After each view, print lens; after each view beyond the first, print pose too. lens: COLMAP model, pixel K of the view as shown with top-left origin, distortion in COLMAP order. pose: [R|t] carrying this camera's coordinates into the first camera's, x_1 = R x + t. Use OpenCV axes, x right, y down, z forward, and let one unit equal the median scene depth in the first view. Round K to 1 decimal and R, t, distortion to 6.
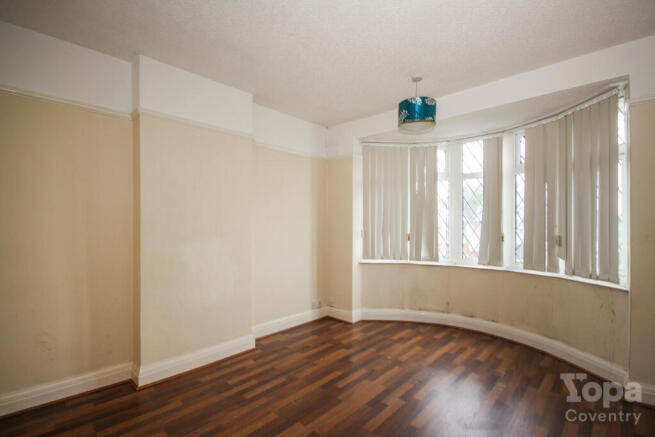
lens RADIAL K [[305.5, 0, 328.5], [0, 305.5, 218.1], [0, 0, 1]] dist [0.000156, -0.006350]
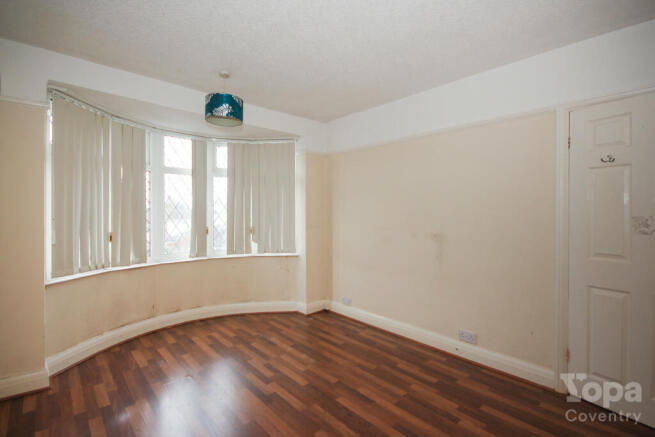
lens RADIAL K [[305.5, 0, 328.5], [0, 305.5, 218.1], [0, 0, 1]] dist [0.000156, -0.006350]
pose [[0.078251, -0.009336, 0.996890, -0.538410], [-0.009888, 0.999900, 0.010140, 0.001076], [-0.996885, -0.010651, 0.078151, 0.471144]]
